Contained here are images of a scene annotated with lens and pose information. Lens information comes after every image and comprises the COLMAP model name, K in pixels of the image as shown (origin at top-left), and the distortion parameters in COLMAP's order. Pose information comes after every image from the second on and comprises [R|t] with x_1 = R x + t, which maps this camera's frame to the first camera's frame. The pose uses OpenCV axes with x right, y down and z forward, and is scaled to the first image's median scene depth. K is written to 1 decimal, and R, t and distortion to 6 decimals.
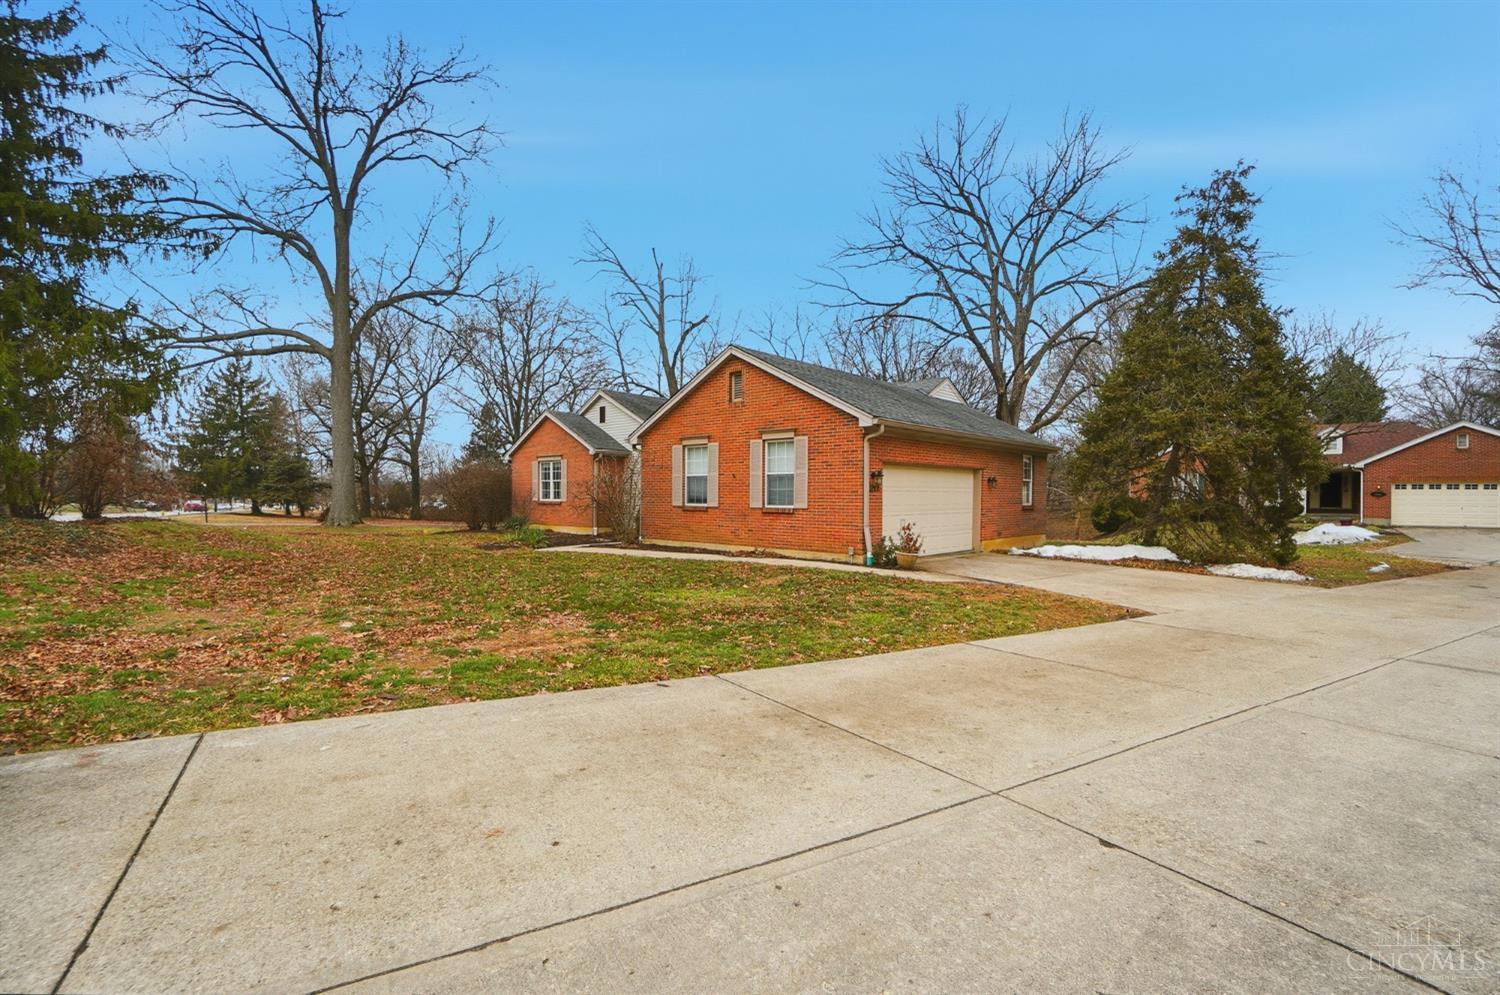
lens RADIAL K [[661.3, 0, 750.4], [0, 661.3, 505.3], [0, 0, 1]] dist [-0.026388, 0.000737]
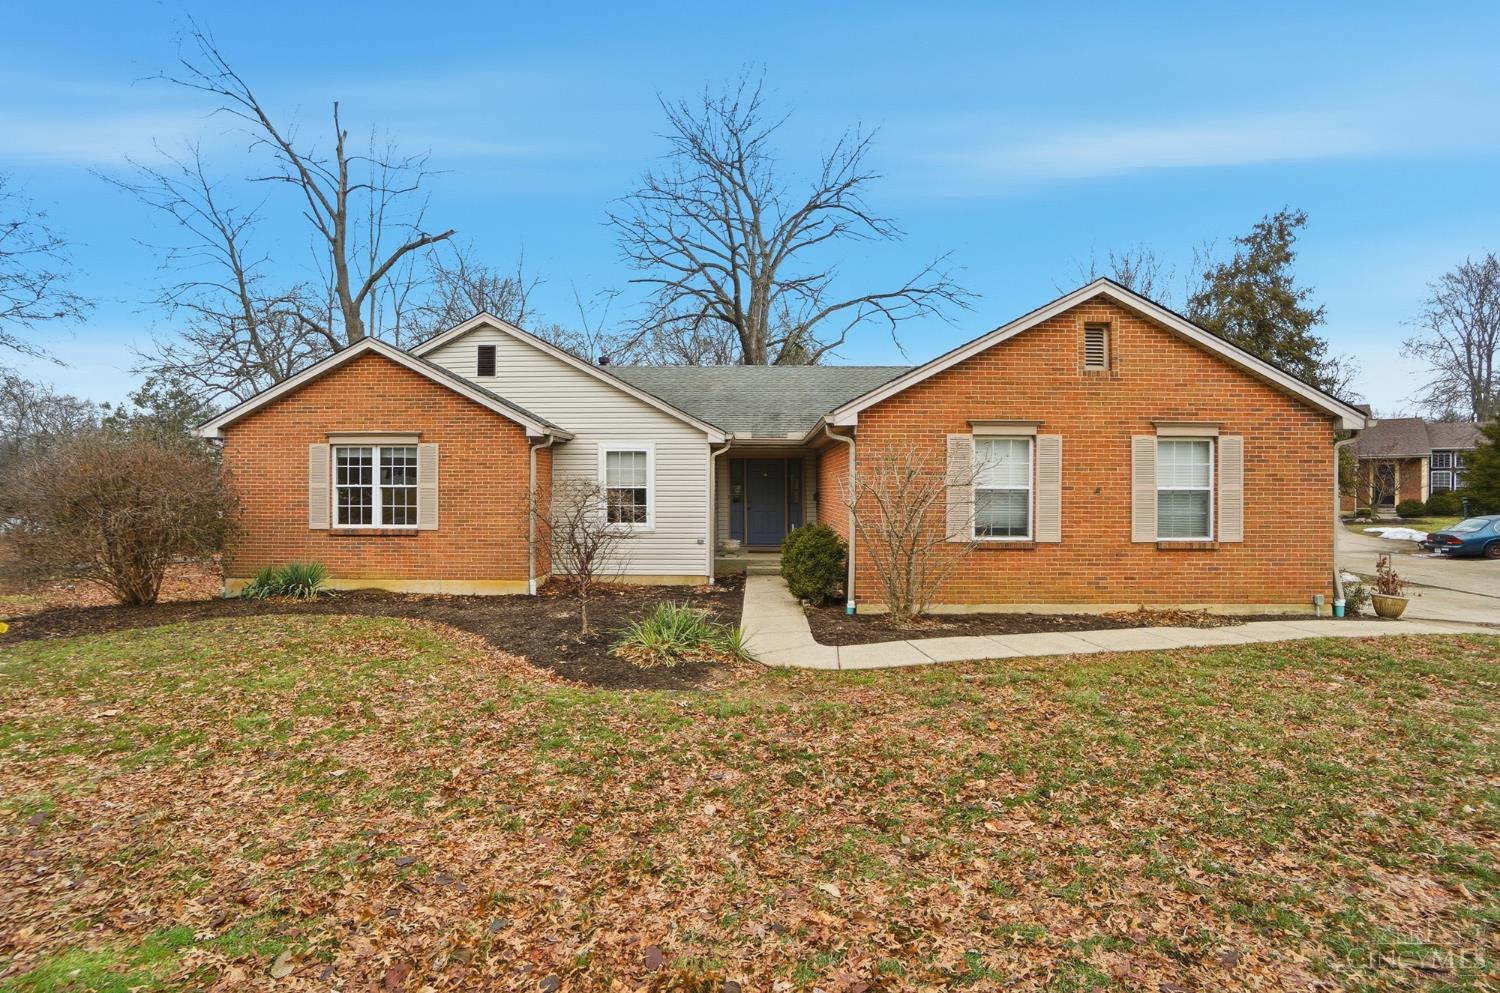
lens RADIAL K [[661.3, 0, 751.1], [0, 661.3, 493.6], [0, 0, 1]] dist [-0.026388, 0.000737]
pose [[0.745482, 0.001046, 0.666525, -0.407548], [0.009227, 0.999887, -0.011889, -0.022830], [-0.666462, 0.015014, 0.745387, 0.460554]]
